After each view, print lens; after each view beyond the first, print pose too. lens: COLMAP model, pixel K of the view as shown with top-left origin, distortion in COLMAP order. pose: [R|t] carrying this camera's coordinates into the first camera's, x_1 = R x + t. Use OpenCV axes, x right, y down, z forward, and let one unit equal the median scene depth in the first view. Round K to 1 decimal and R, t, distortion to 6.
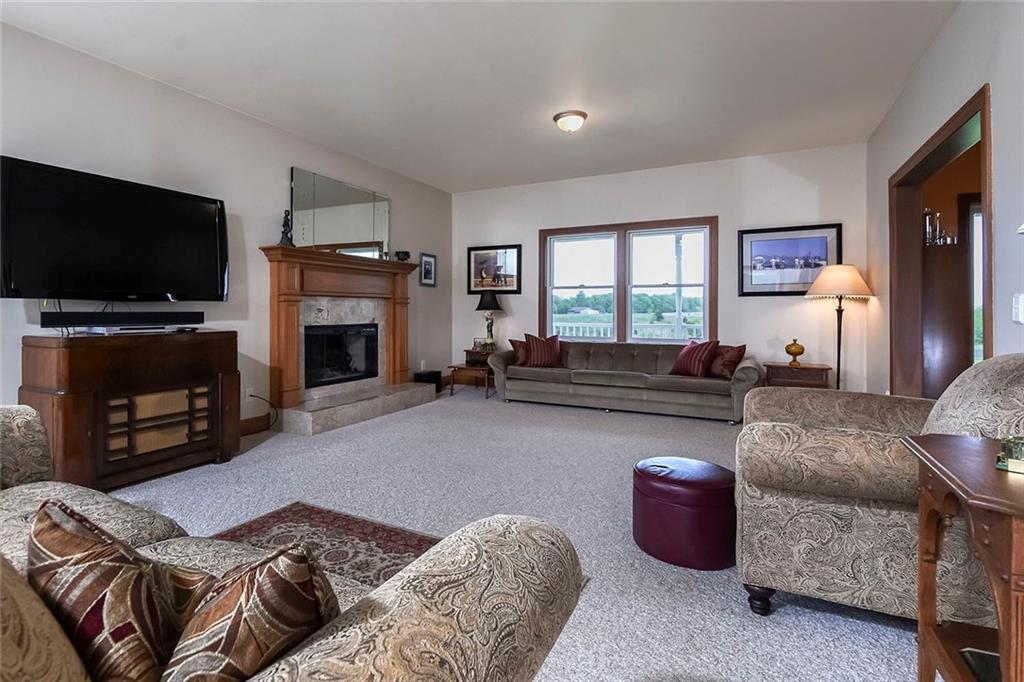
lens RADIAL K [[475.0, 0, 512.0], [0, 475.0, 341.0], [0, 0, 1]] dist [0.000378, 0.000040]
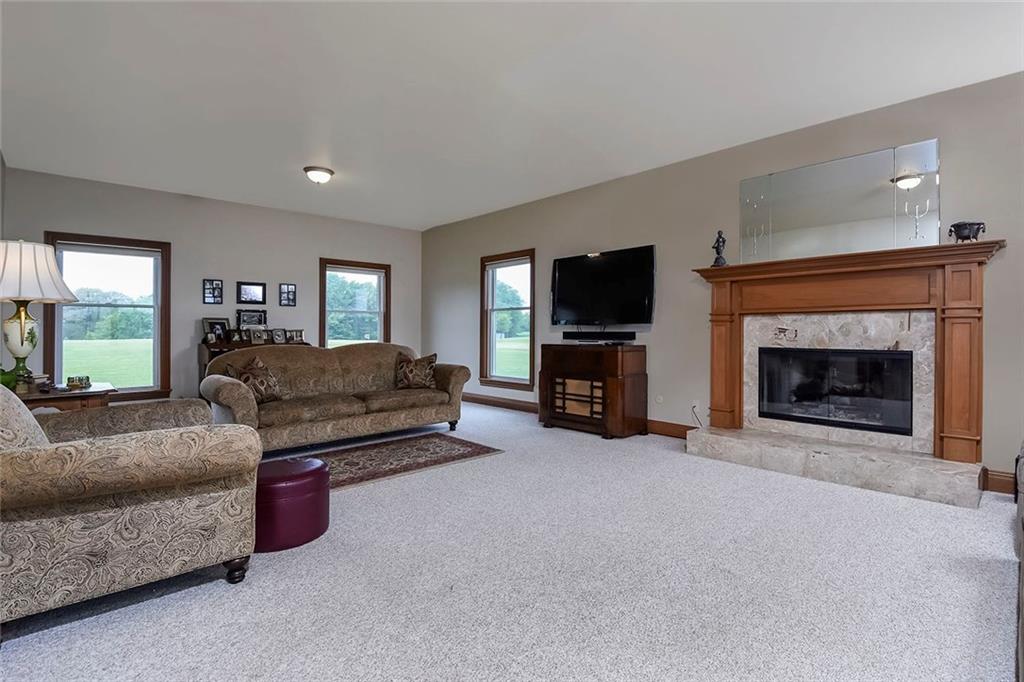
lens RADIAL K [[491.3, 0, 512.0], [0, 491.3, 341.0], [0, 0, 1]] dist [0.000095, -0.000053]
pose [[-0.347550, 0.016792, -0.937511, 0.871953], [-0.060044, 0.997389, 0.040124, -0.076490], [0.935737, 0.070237, -0.345634, 1.259655]]
